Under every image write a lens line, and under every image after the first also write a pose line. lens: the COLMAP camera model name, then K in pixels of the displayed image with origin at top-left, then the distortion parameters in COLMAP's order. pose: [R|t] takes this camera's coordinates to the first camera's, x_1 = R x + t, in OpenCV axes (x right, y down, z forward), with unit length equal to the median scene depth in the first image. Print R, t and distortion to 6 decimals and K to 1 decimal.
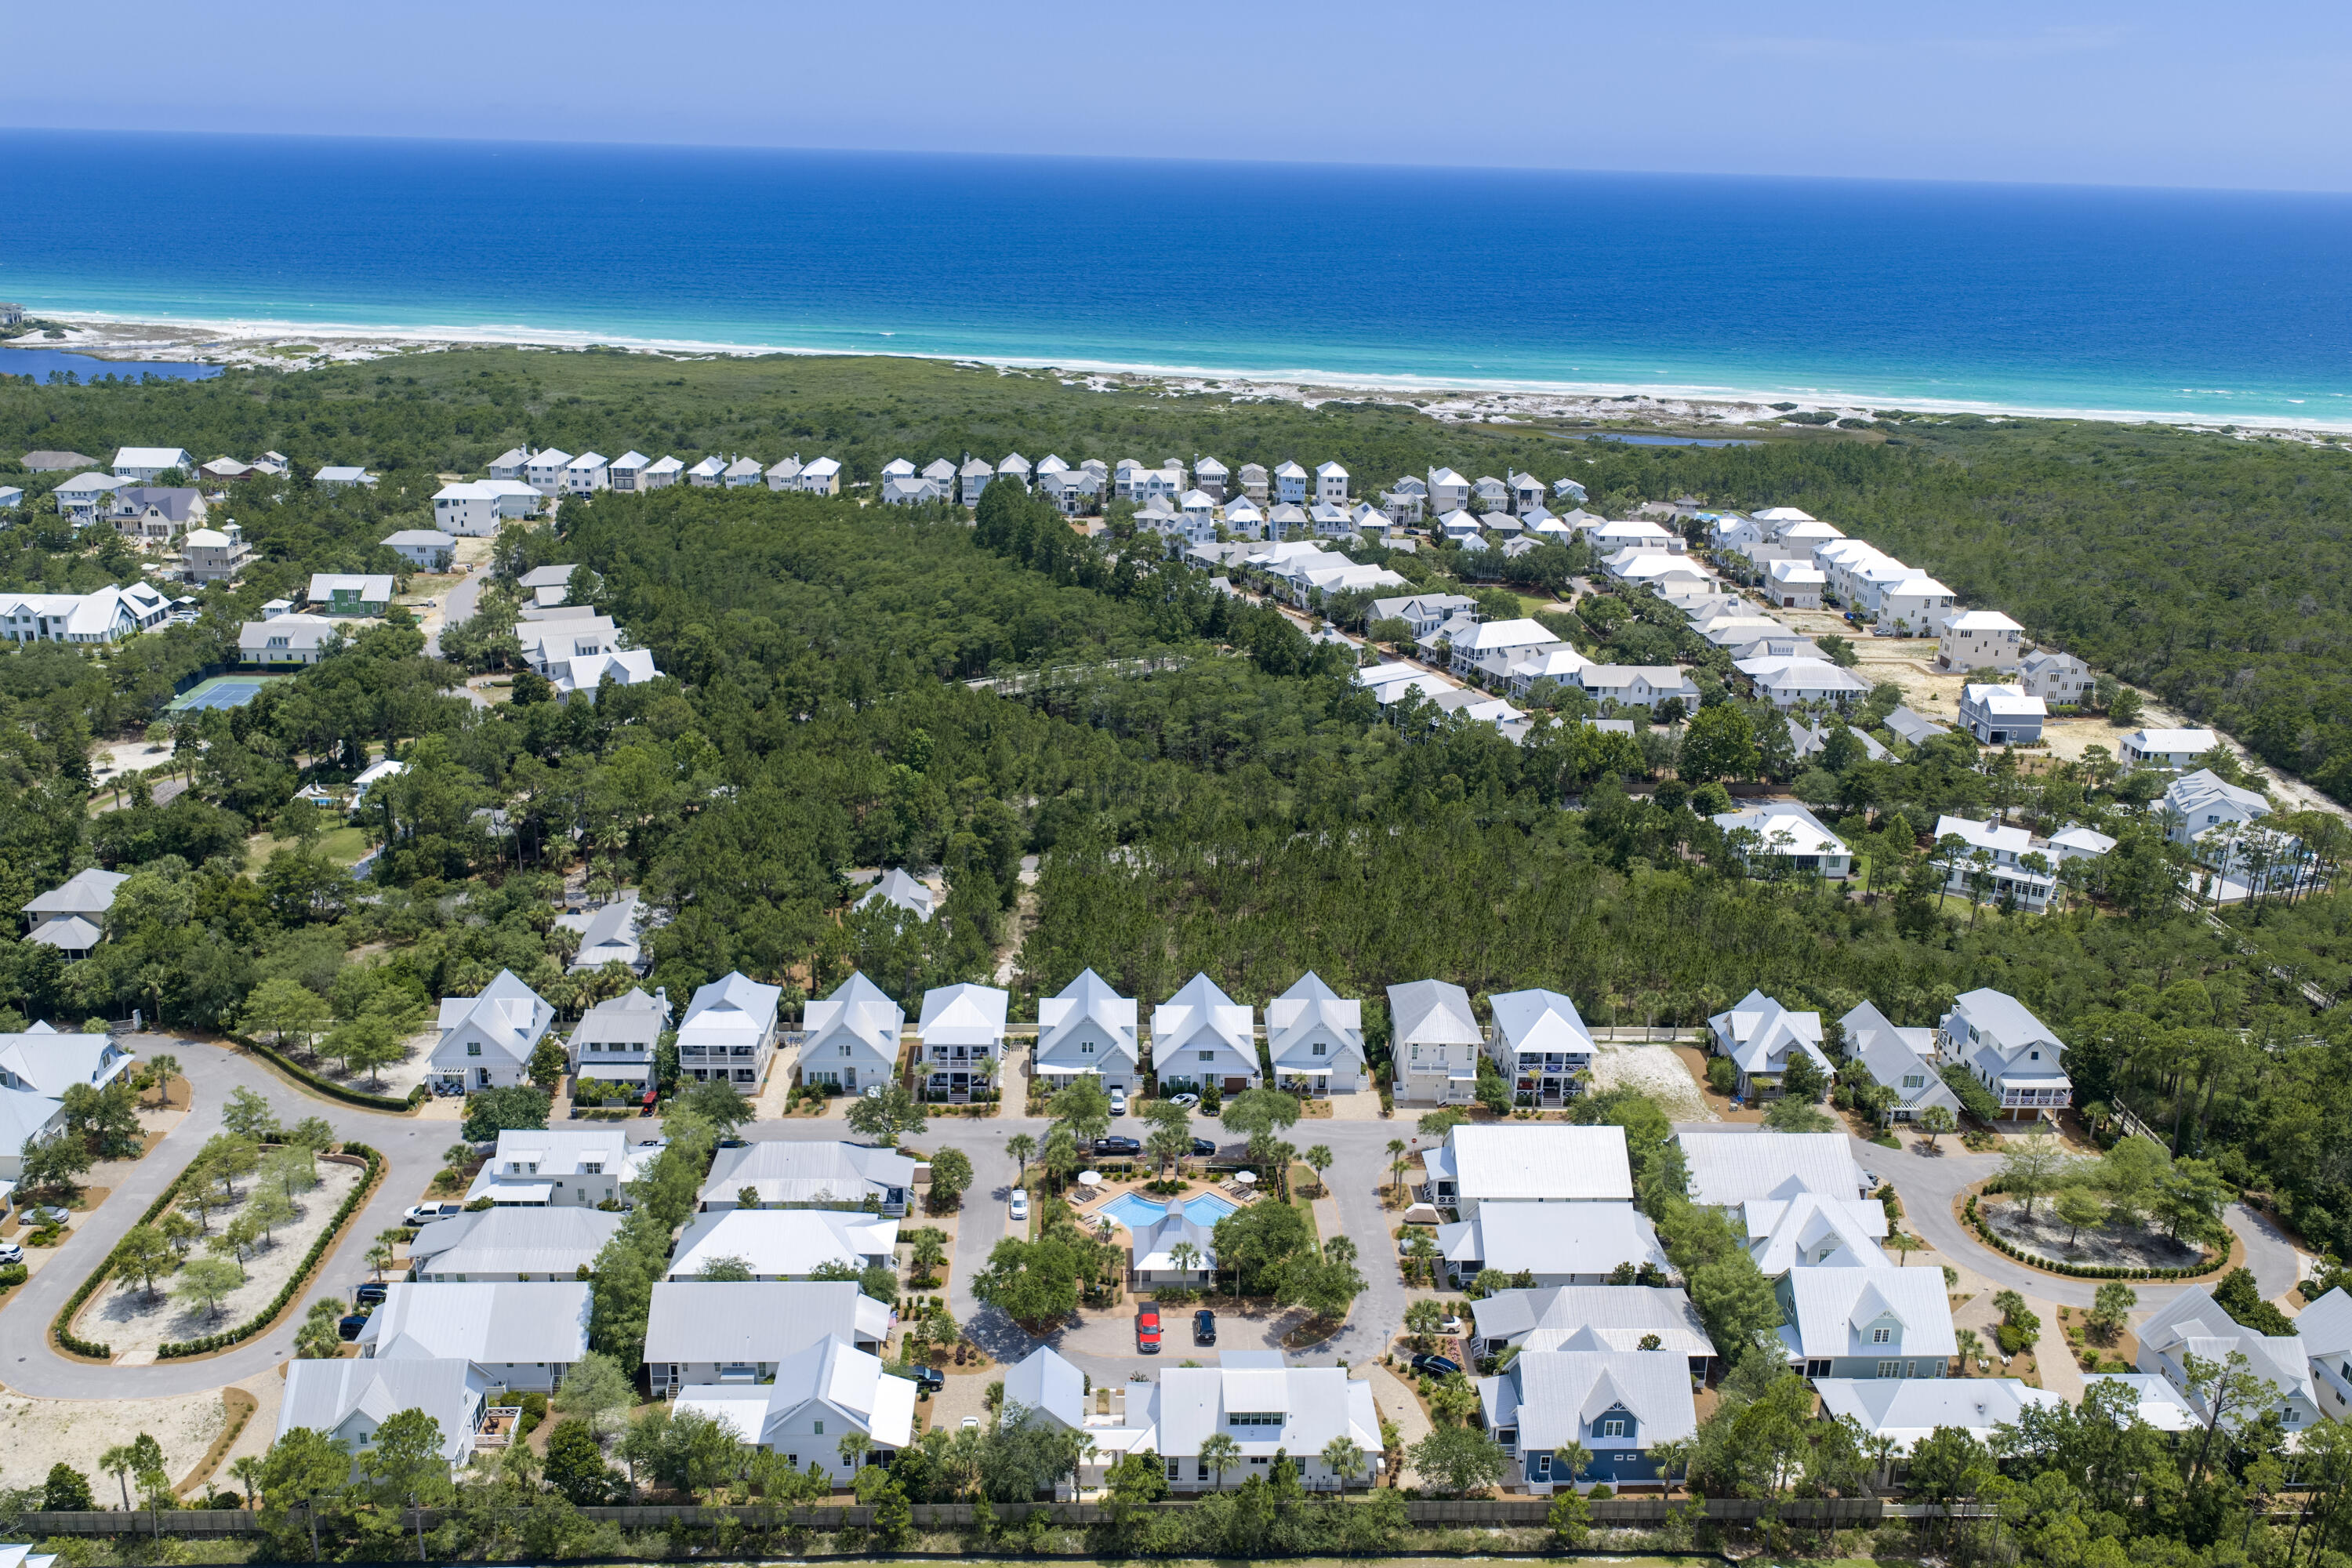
lens RADIAL K [[1948.3, 0, 1182.7], [0, 1948.3, 787.4], [0, 0, 1]] dist [0.015059, -0.026444]
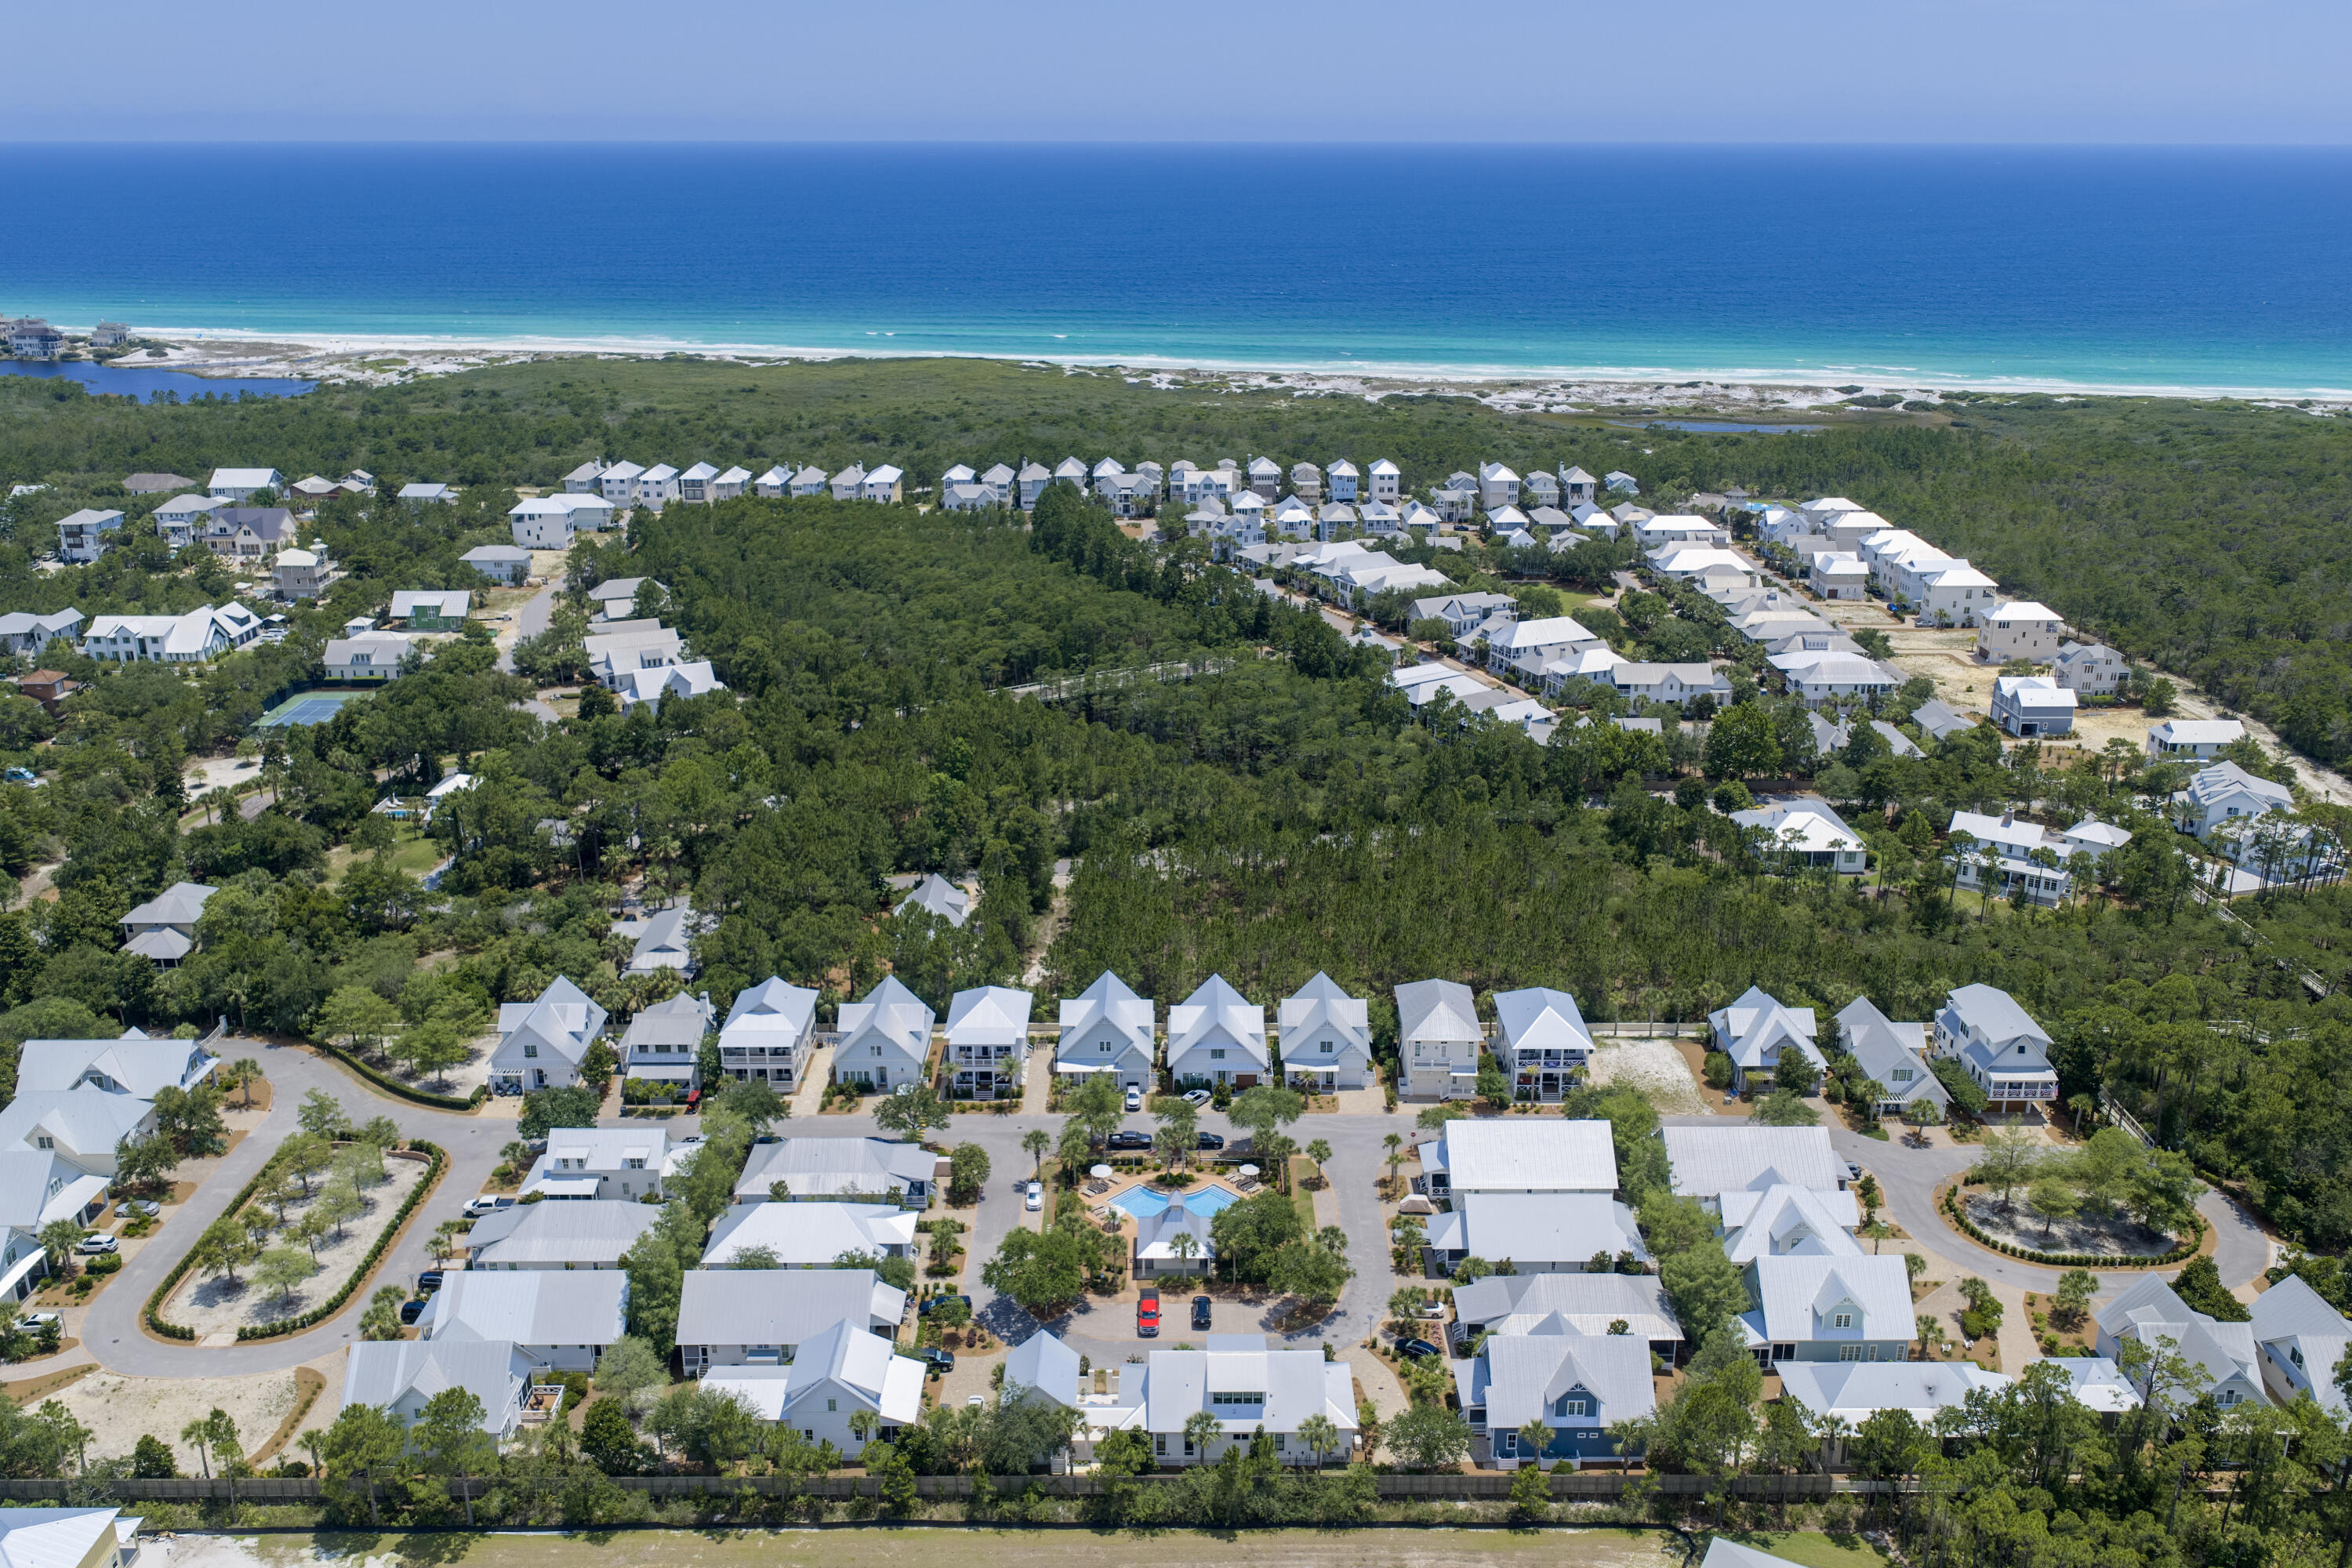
lens RADIAL K [[1948.3, 0, 1182.7], [0, 1948.3, 787.4], [0, 0, 1]] dist [0.015059, -0.026444]
pose [[0.998891, -0.011624, -0.045614, 0.040419], [0.011975, 0.999901, 0.007414, -0.013016], [0.045524, -0.007952, 0.998932, -0.045089]]
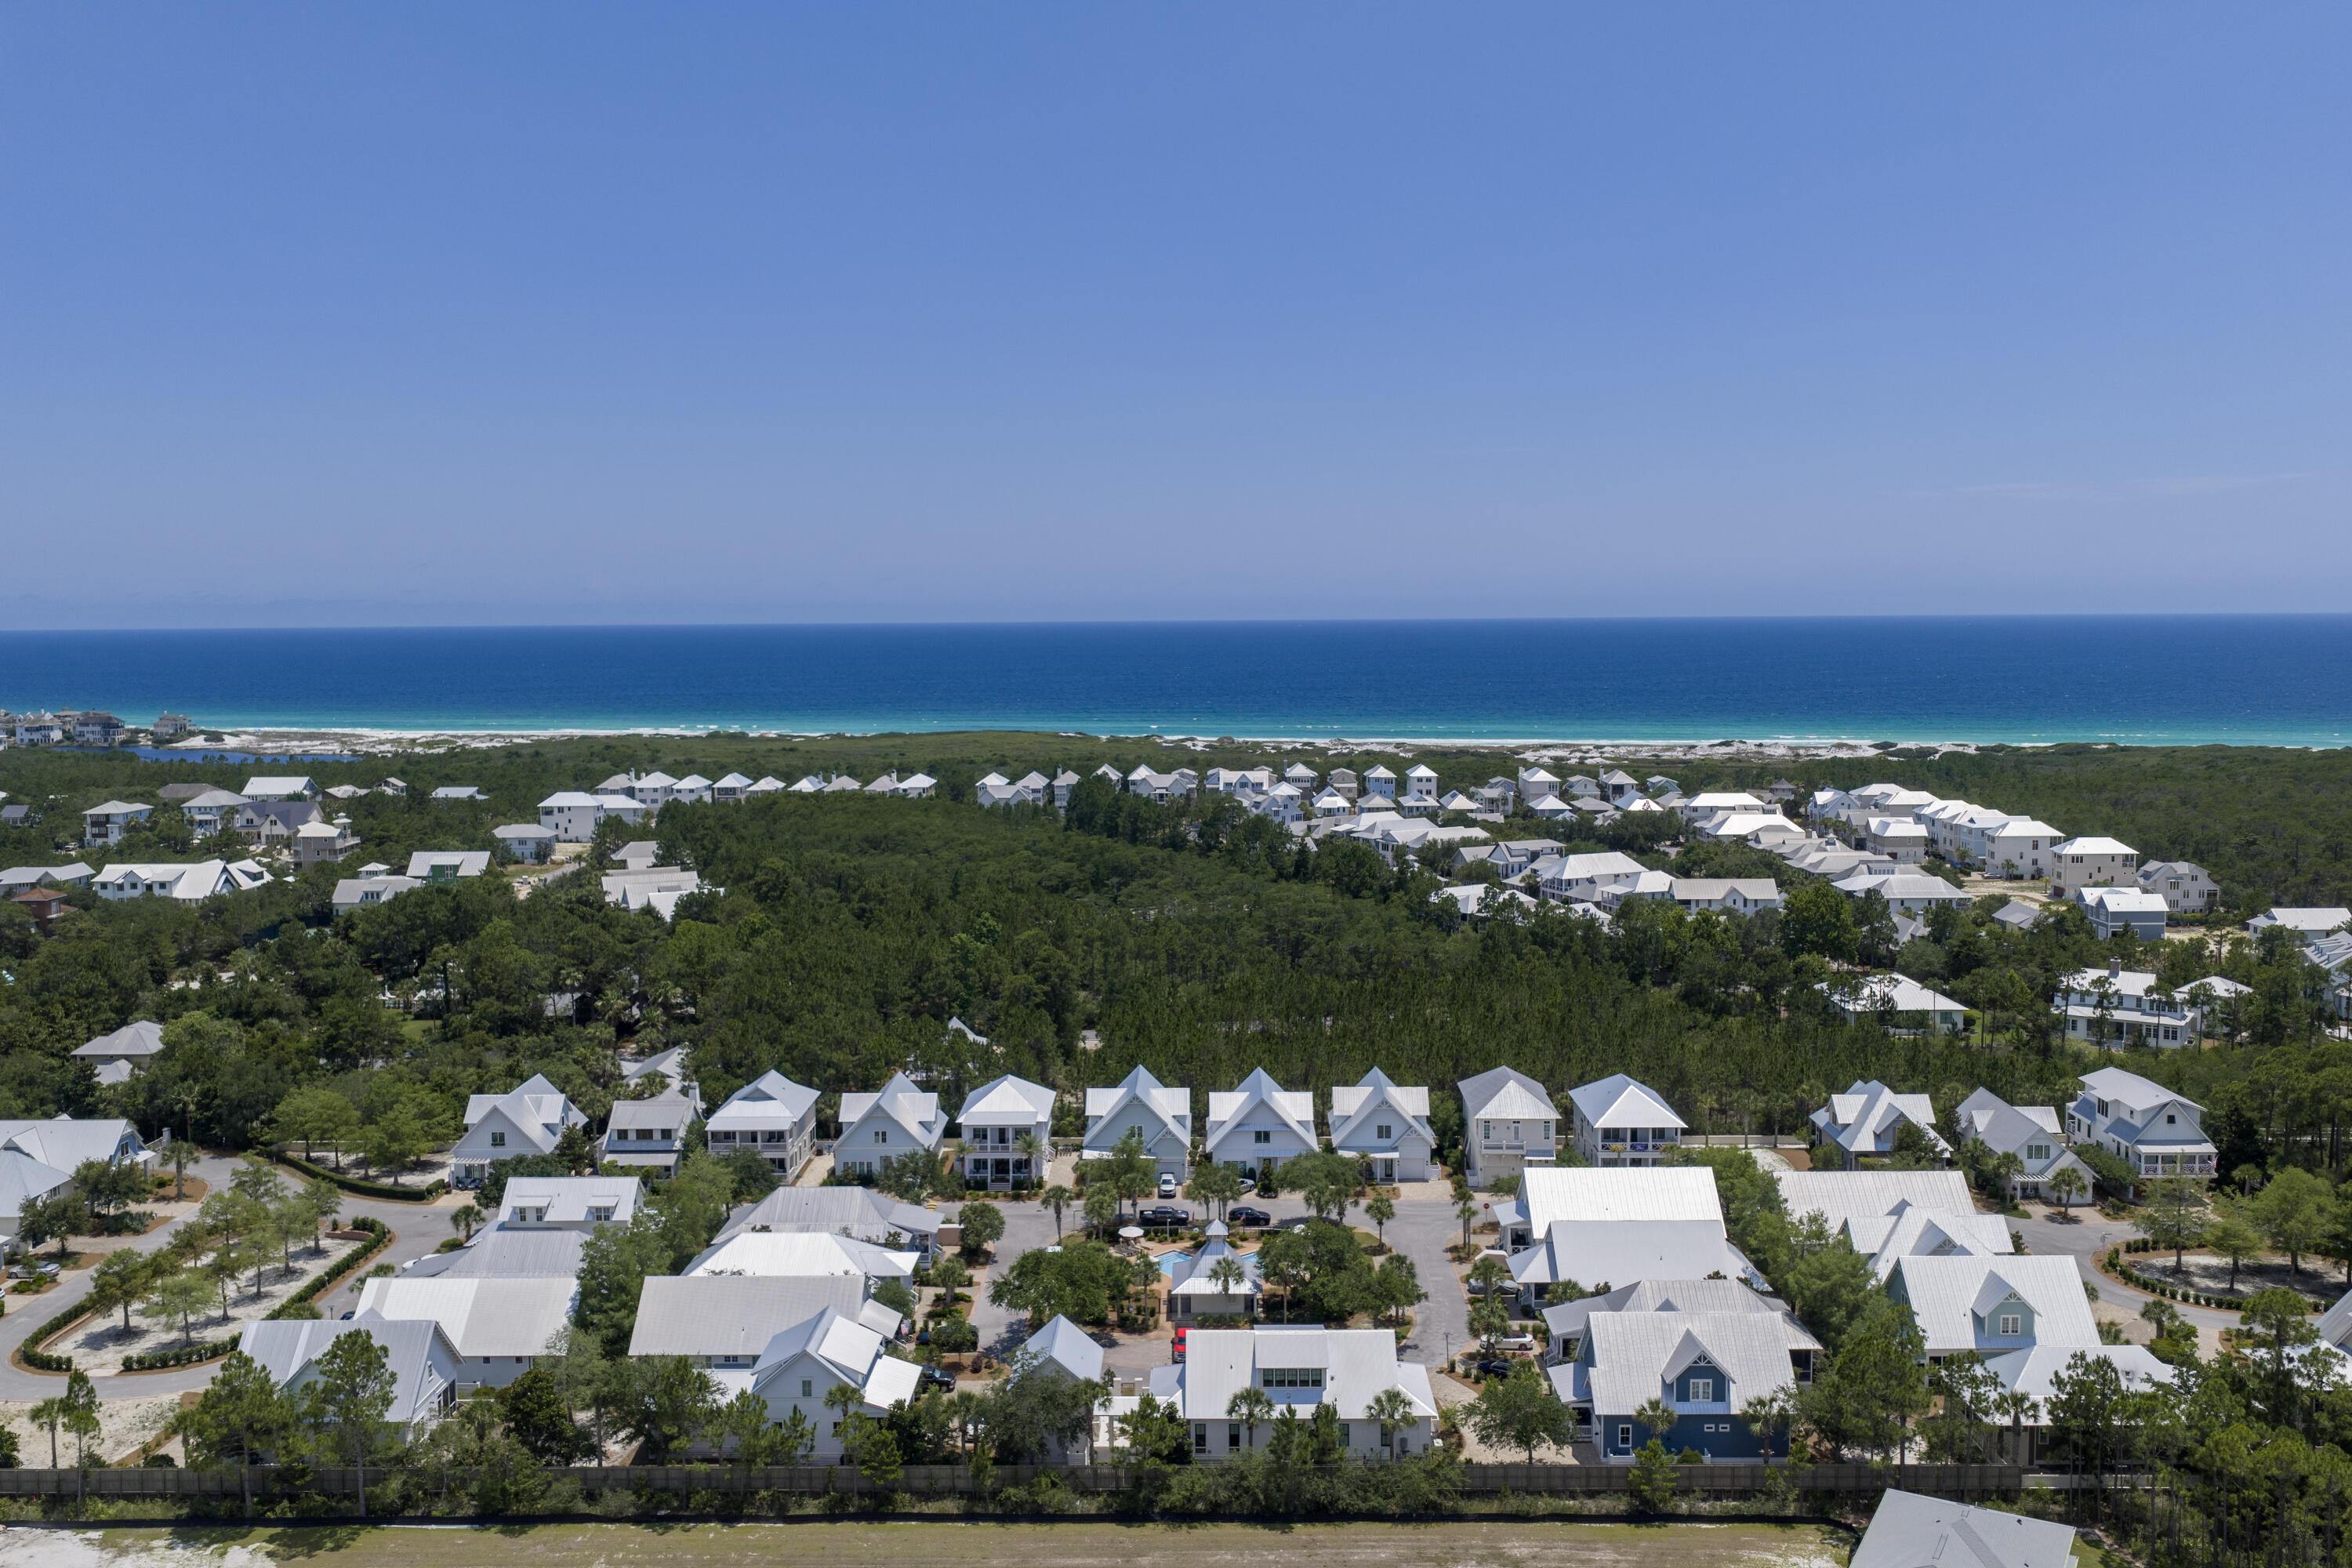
lens RADIAL K [[1948.3, 0, 1182.7], [0, 1948.3, 787.4], [0, 0, 1]] dist [0.015059, -0.026444]
pose [[0.997901, -0.026835, -0.058942, 0.031802], [0.012701, 0.973531, -0.228202, 0.177376], [0.063506, 0.226974, 0.971828, 0.046689]]
